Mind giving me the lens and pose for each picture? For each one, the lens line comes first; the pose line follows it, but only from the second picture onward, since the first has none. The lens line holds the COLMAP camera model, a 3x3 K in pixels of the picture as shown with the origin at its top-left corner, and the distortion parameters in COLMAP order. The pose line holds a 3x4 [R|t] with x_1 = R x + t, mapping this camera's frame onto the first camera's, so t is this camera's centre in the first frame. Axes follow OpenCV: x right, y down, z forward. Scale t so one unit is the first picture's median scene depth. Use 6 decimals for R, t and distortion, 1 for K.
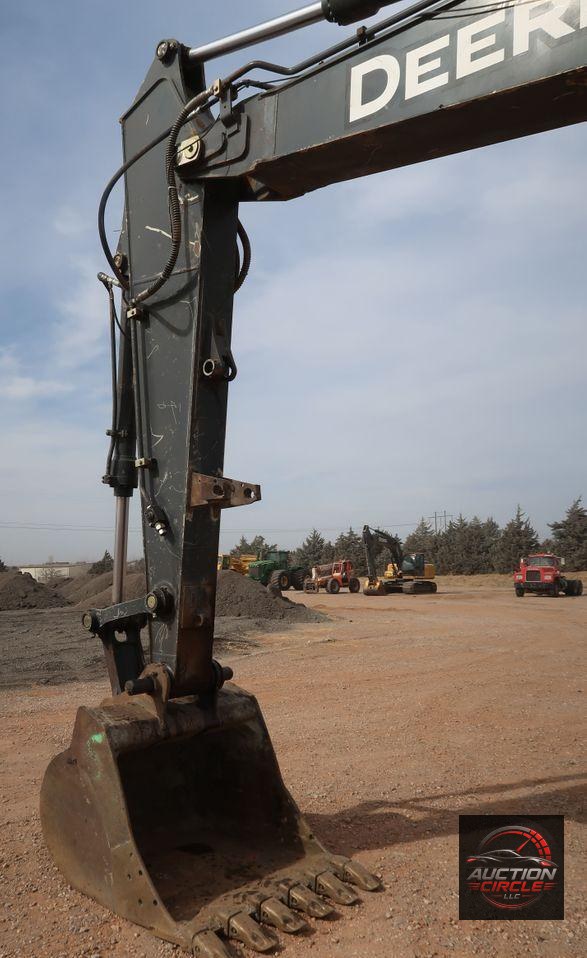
lens RADIAL K [[779.3, 0, 204.1], [0, 779.3, 502.4], [0, 0, 1]] dist [-0.025726, 0.004835]
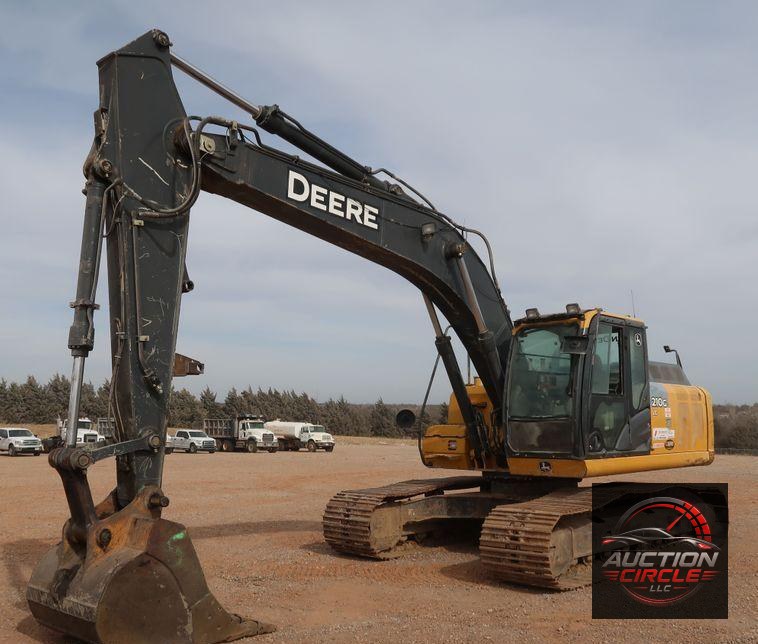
lens RADIAL K [[809.5, 0, 366.6], [0, 809.5, 347.2], [0, 0, 1]] dist [-0.013701, -0.007289]
pose [[-0.040492, 0.102768, 0.993881, -1.525775], [-0.081363, 0.991054, -0.105791, 0.082771], [-0.995862, -0.085149, -0.031768, 0.678100]]
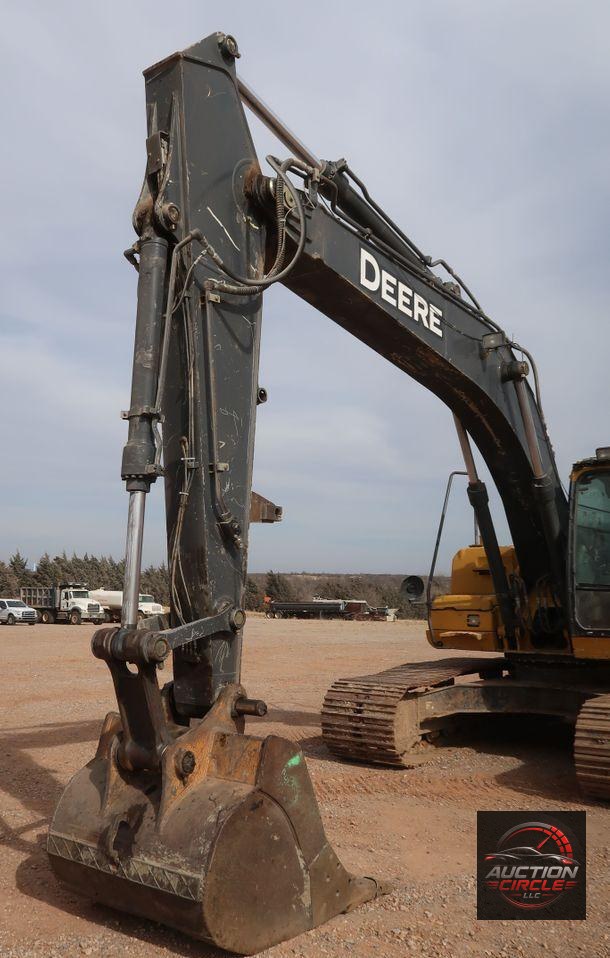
lens RADIAL K [[860.4, 0, 212.8], [0, 860.4, 500.0], [0, 0, 1]] dist [-0.035379, 0.002211]
pose [[-0.087205, 0.115898, 0.989426, -1.107590], [-0.084548, 0.988765, -0.123272, 0.116236], [-0.992596, -0.094403, -0.076426, 1.115350]]
